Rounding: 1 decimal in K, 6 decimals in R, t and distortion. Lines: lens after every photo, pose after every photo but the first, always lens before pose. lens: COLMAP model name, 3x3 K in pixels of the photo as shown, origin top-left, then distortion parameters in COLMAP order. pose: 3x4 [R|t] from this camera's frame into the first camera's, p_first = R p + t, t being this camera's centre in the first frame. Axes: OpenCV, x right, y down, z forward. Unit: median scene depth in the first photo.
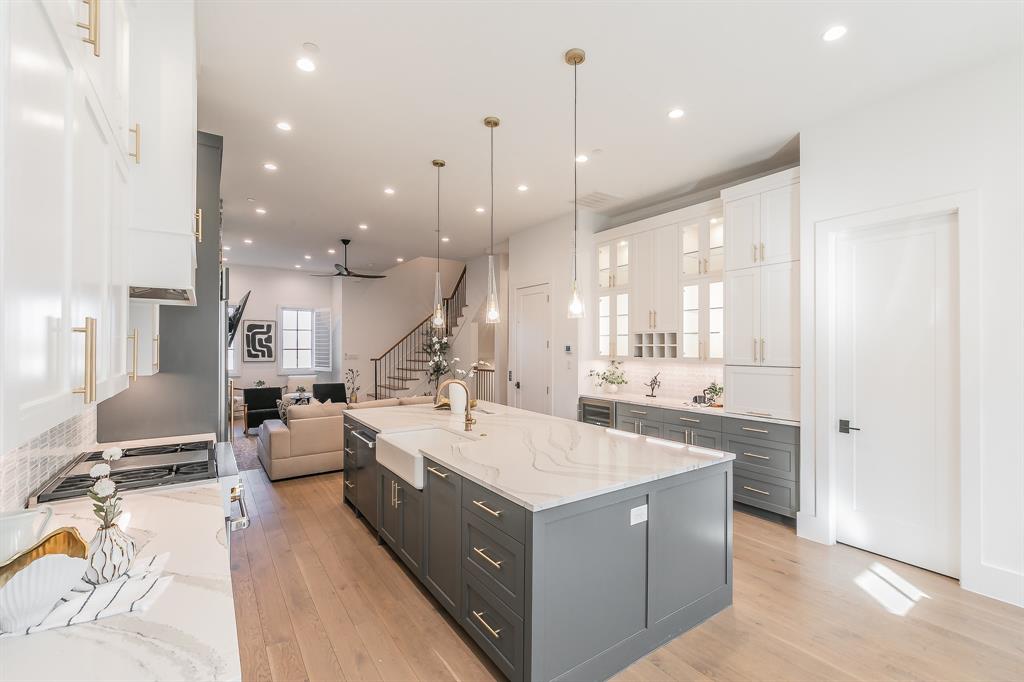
lens RADIAL K [[441.9, 0, 514.0], [0, 441.9, 342.4], [0, 0, 1]] dist [0.000633, 0.000179]
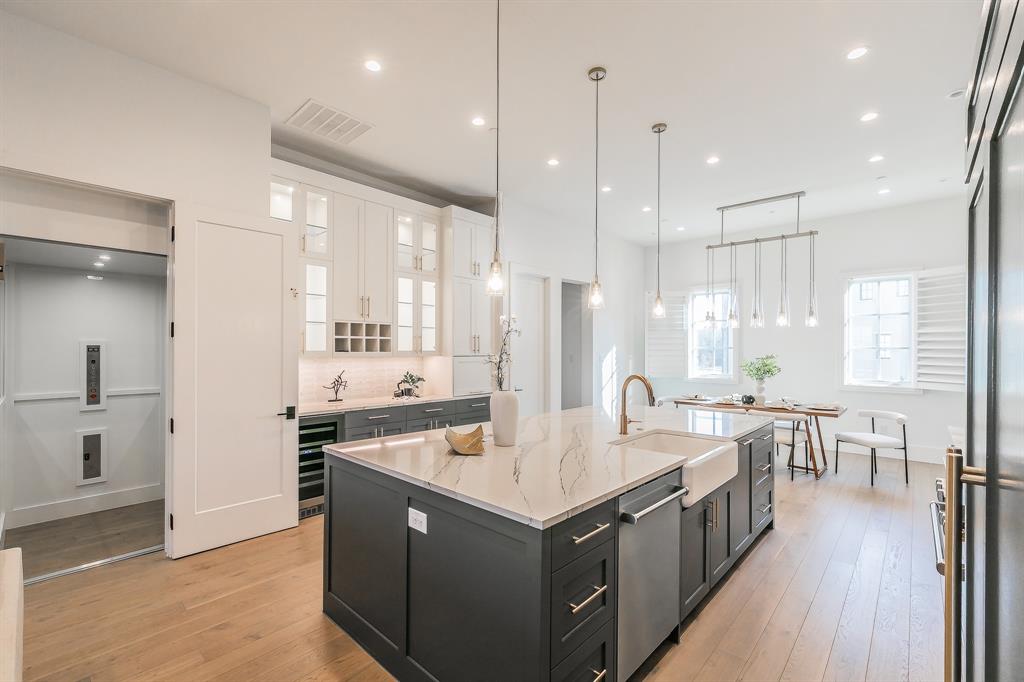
lens RADIAL K [[444.5, 0, 523.5], [0, 444.5, 347.0], [0, 0, 1]] dist [-0.004632, -0.000125]
pose [[-0.238619, 0.002391, 0.971110, -0.324940], [-0.013309, 0.999895, -0.005732, 0.014207], [-0.971022, -0.014292, -0.238562, 0.503628]]
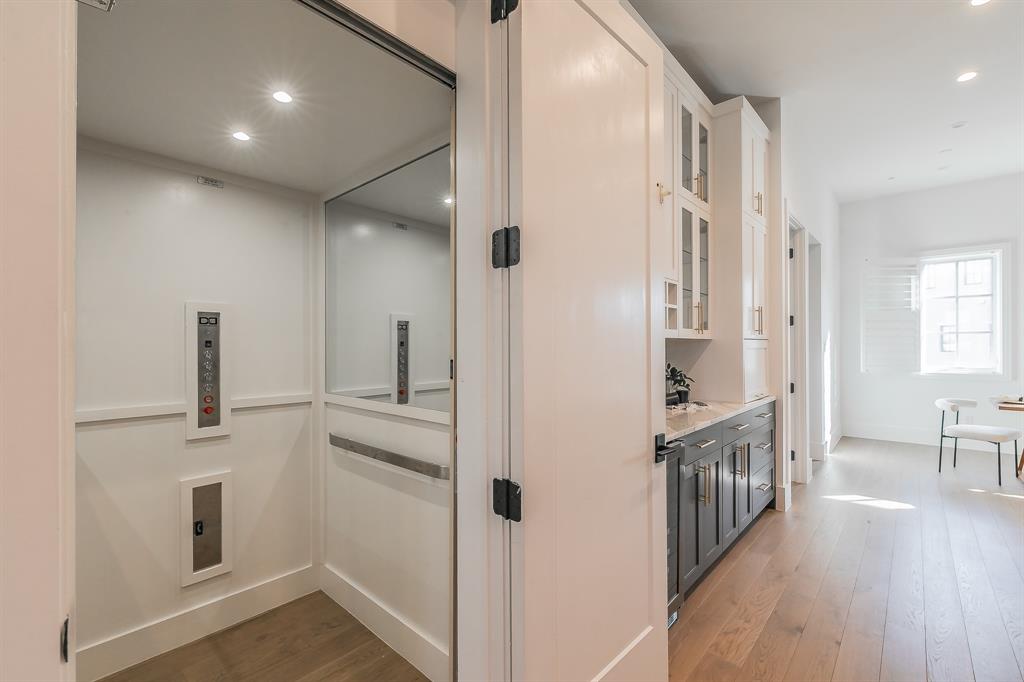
lens RADIAL K [[436.6, 0, 516.5], [0, 436.6, 341.9], [0, 0, 1]] dist [-0.002162, -0.000417]
pose [[-0.228027, 0.001144, 0.973654, -0.064878], [-0.011880, 0.999922, -0.003957, 0.029004], [-0.973582, -0.012470, -0.227996, 0.700249]]
